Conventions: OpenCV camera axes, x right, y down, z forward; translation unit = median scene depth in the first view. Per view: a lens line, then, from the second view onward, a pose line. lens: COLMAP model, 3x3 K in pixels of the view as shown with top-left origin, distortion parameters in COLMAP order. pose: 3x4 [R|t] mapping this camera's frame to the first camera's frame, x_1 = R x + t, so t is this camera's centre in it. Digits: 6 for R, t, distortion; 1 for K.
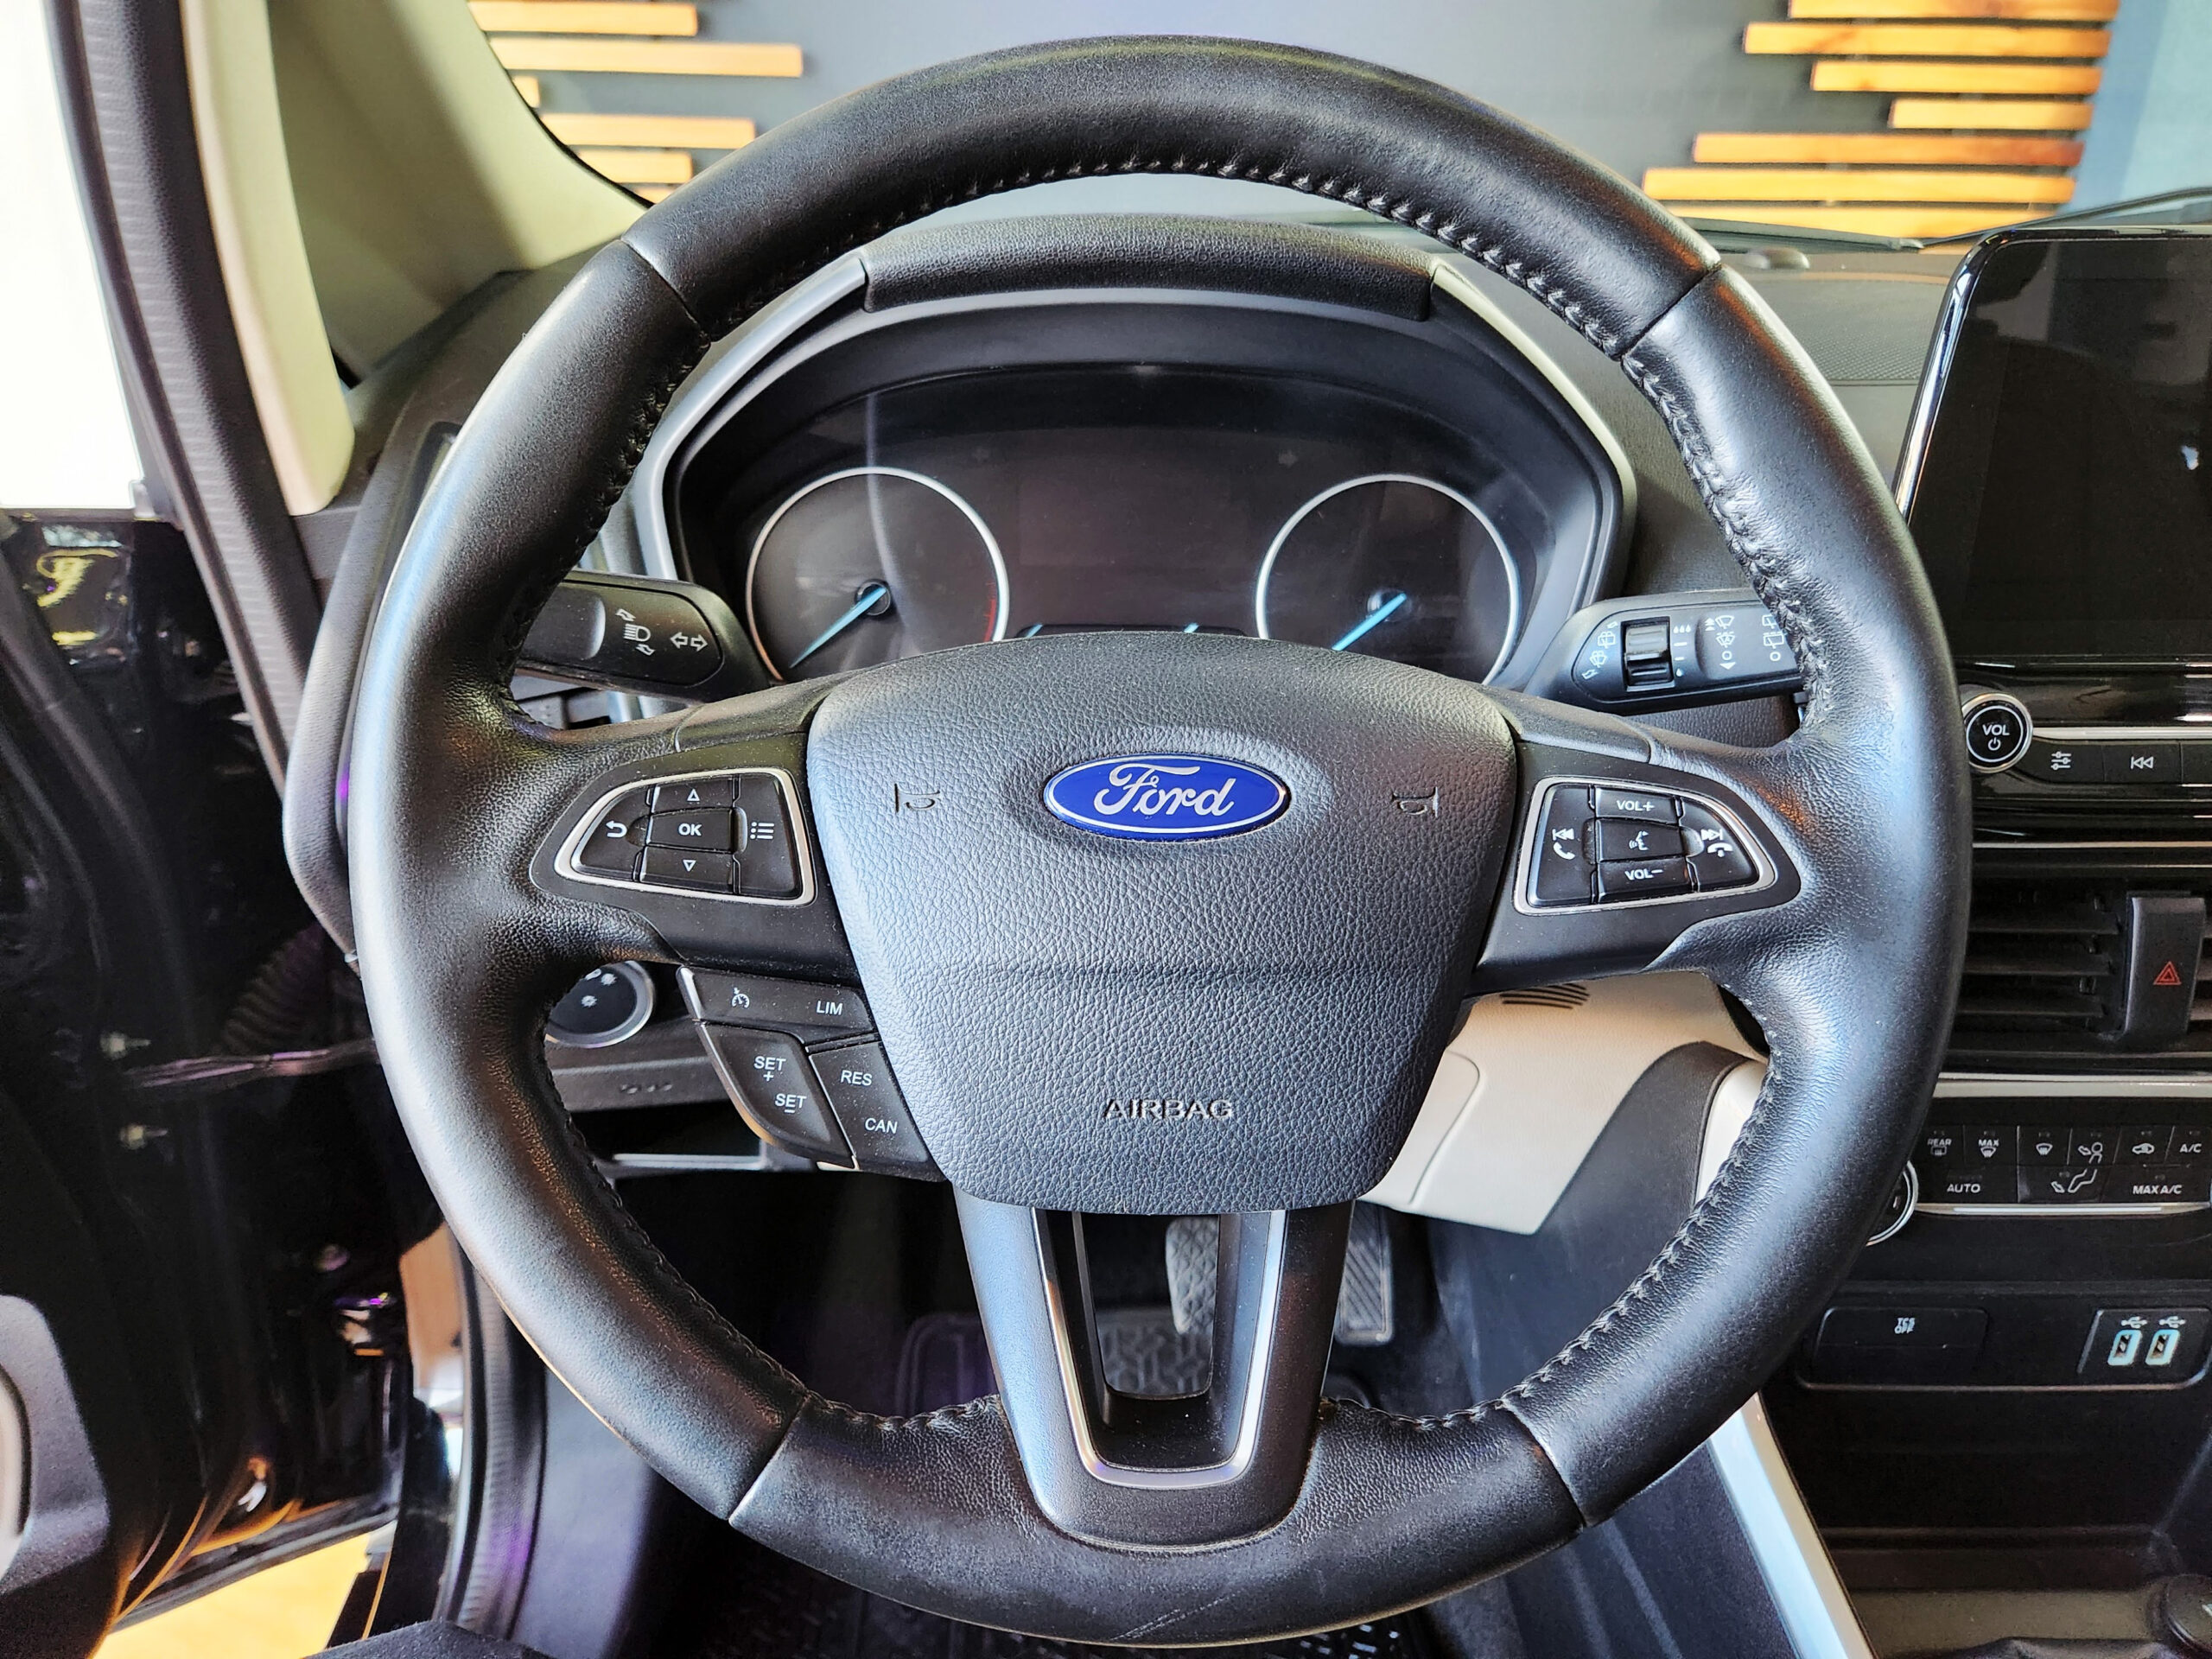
lens RADIAL K [[1410.4, 0, 1115.1], [0, 1410.4, 819.5], [0, 0, 1]] dist [0.061846, -0.063283]
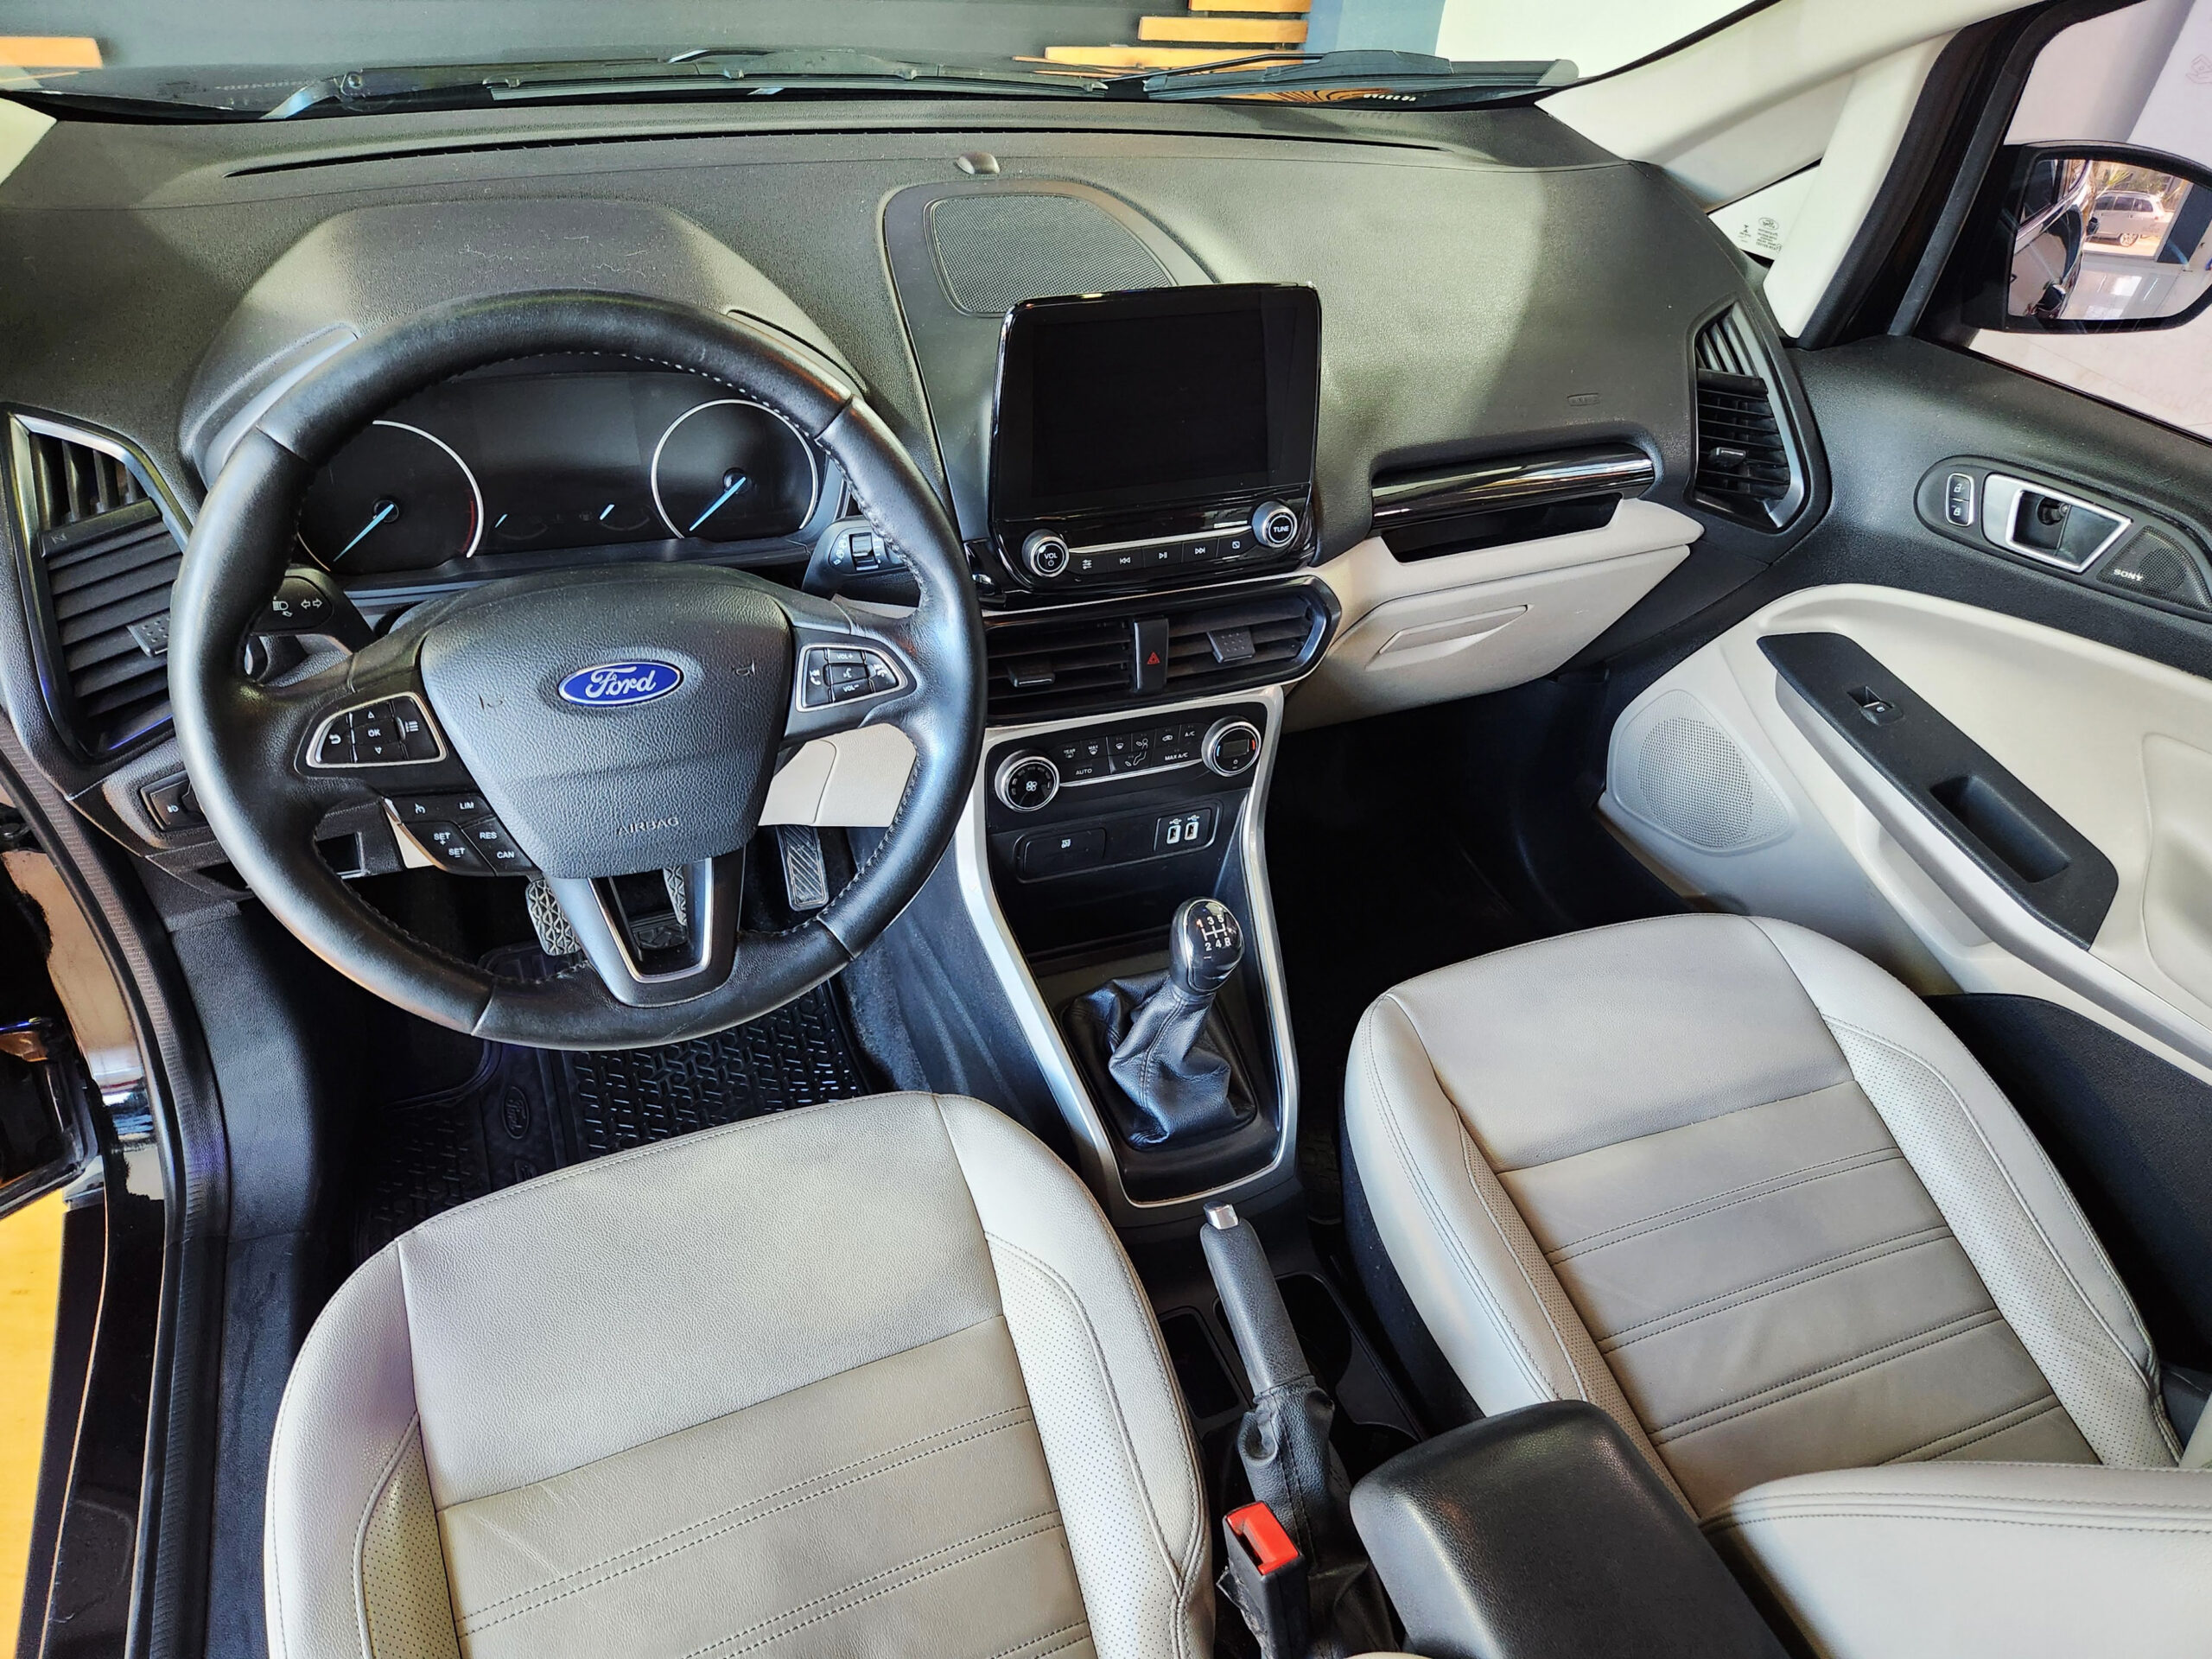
lens RADIAL K [[1410.4, 0, 1115.1], [0, 1410.4, 819.5], [0, 0, 1]] dist [0.061846, -0.063283]
pose [[0.927847, -0.169909, 0.332009, -0.017434], [0.068031, 0.952369, 0.297263, -0.374948], [-0.366703, -0.253228, 0.895212, -1.132440]]
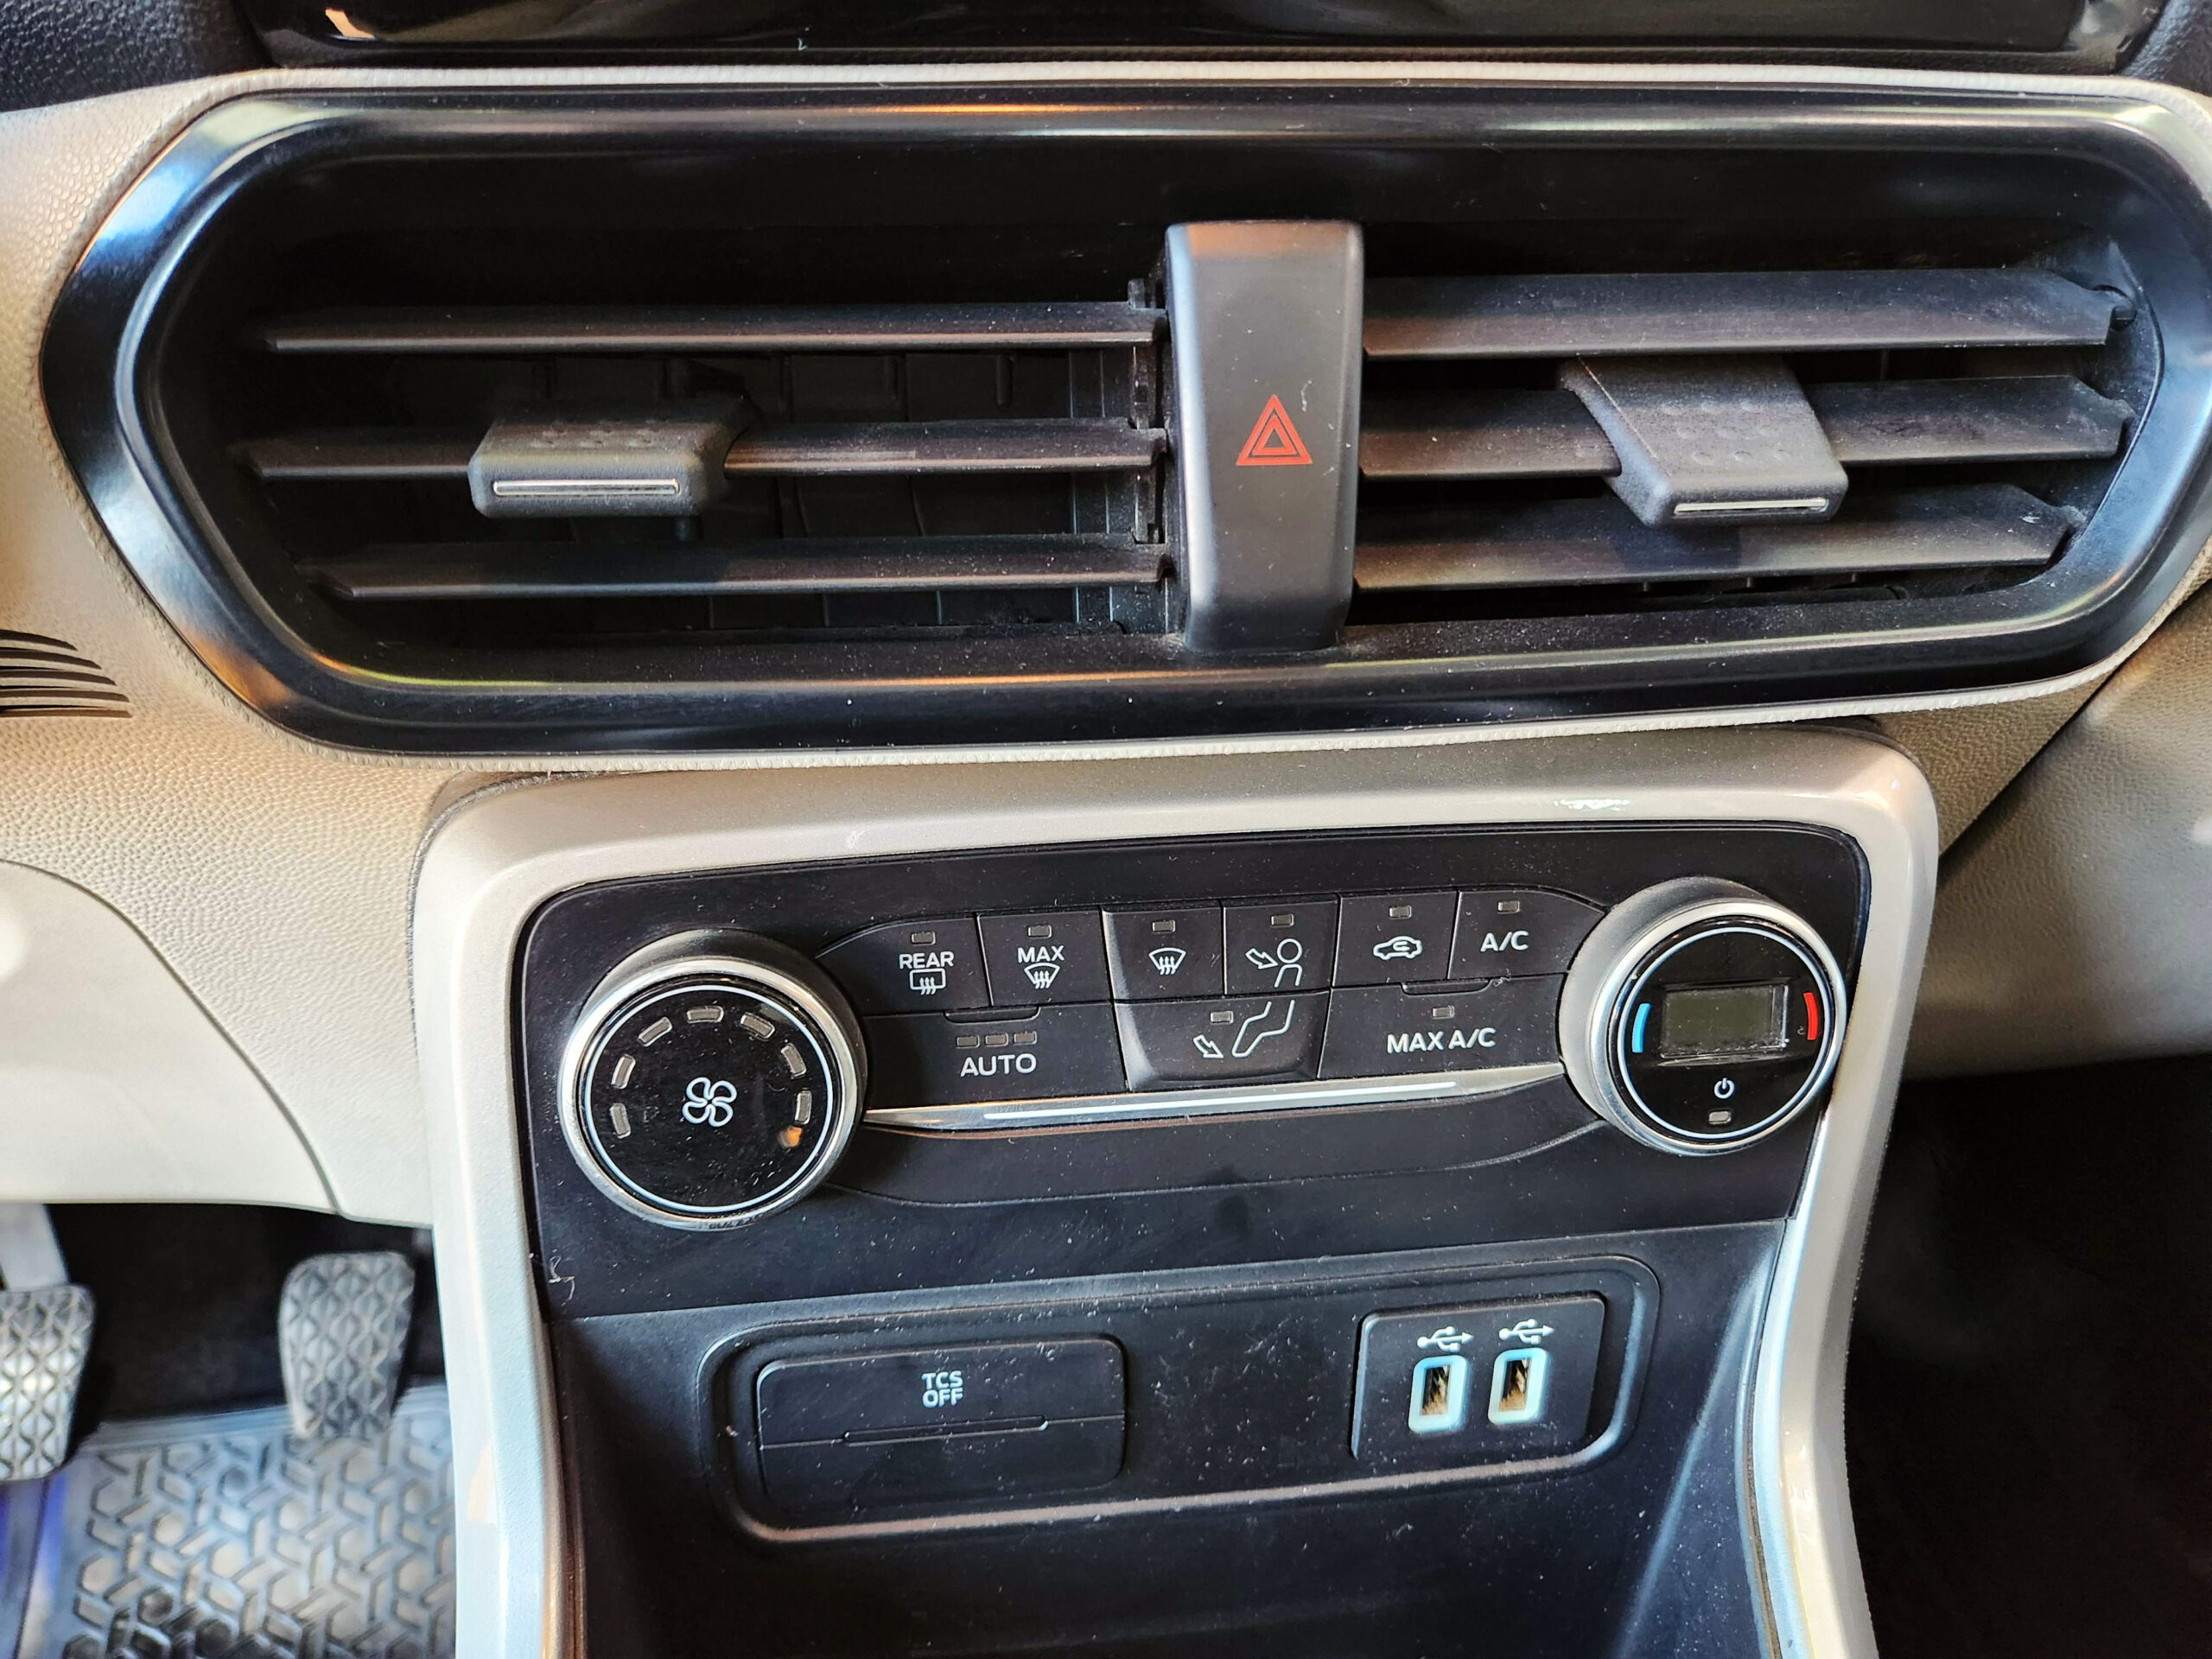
lens RADIAL K [[1494.0, 0, 1106.0], [0, 1494.0, 829.5], [0, 0, 1]] dist [0.036499, -0.080039]
pose [[0.993099, -0.049425, 0.106356, 0.892067], [0.048616, 0.998766, 0.010184, 0.282640], [-0.106728, -0.004943, 0.994276, 0.846524]]
